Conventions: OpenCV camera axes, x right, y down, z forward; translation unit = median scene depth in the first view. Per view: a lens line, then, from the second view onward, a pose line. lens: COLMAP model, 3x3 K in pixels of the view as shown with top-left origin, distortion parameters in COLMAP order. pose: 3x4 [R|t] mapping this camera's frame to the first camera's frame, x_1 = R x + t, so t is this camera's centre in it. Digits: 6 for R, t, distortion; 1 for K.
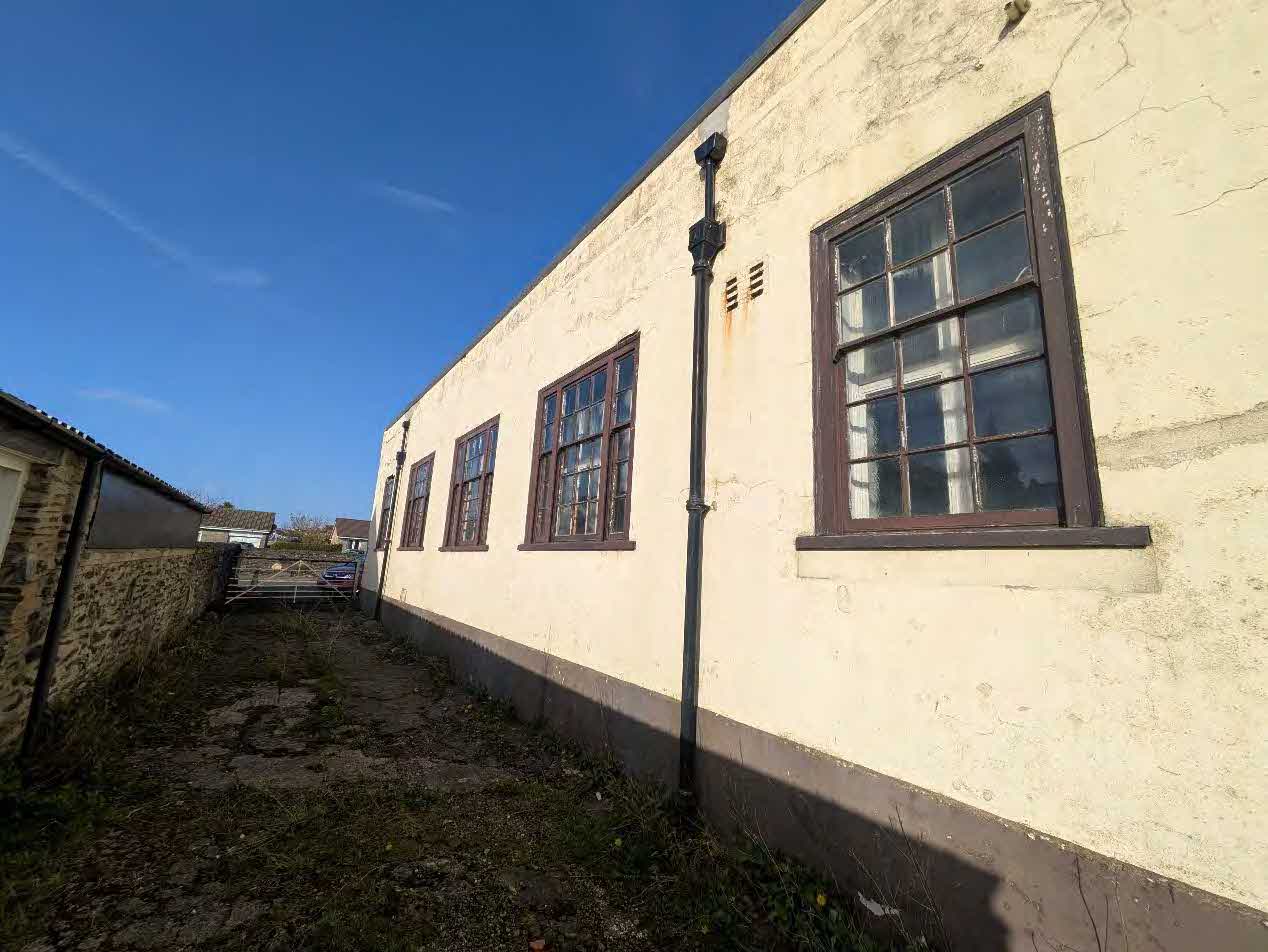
lens RADIAL K [[498.5, 0, 629.1], [0, 498.5, 477.8], [0, 0, 1]] dist [0.002282, 0.000568]
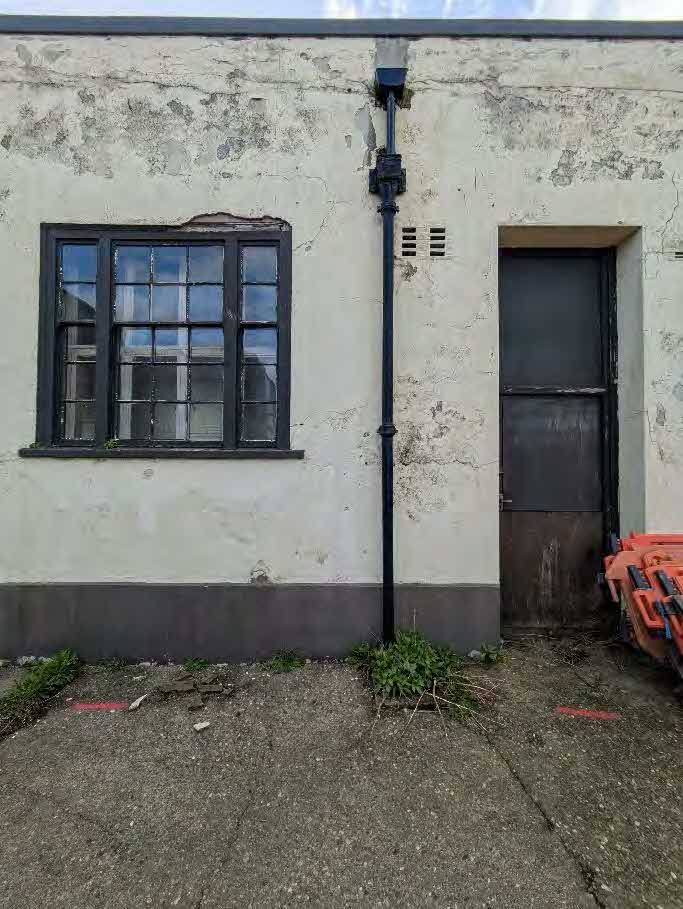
lens RADIAL K [[357.4, 0, 341.5], [0, 357.4, 454.5], [0, 0, 1]] dist [0.002282, 0.000568]
pose [[0.578692, -0.026645, 0.815111, -0.631422], [-0.126337, 0.984472, 0.121875, 0.042636], [-0.805701, -0.173506, 0.566340, 0.619748]]
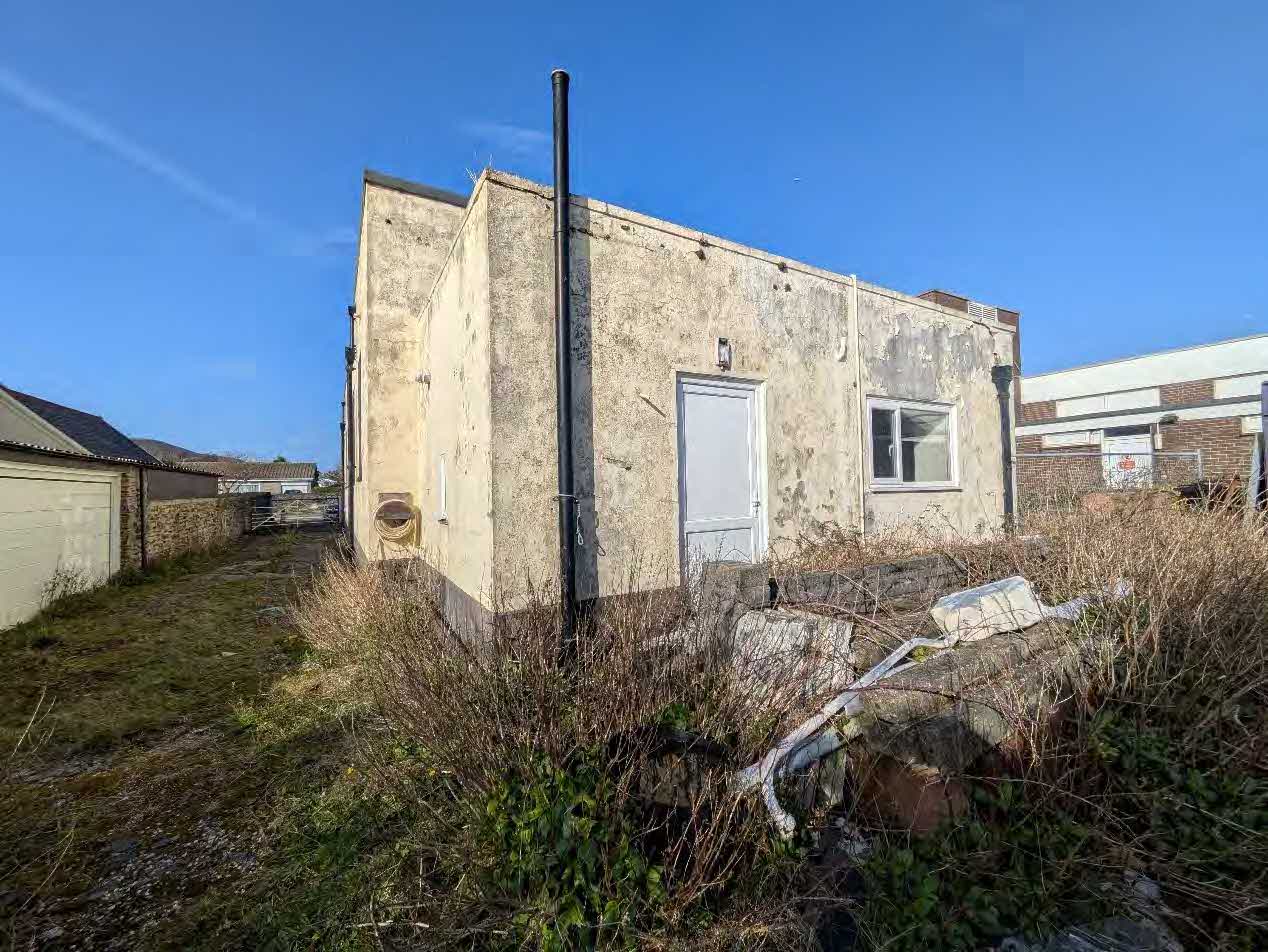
lens RADIAL K [[498.5, 0, 629.1], [0, 498.5, 477.8], [0, 0, 1]] dist [0.002282, 0.000568]
pose [[0.992305, -0.077147, -0.096849, 1.900851], [0.091672, 0.983523, 0.155815, -0.171920], [0.083232, -0.163494, 0.983027, -1.523656]]
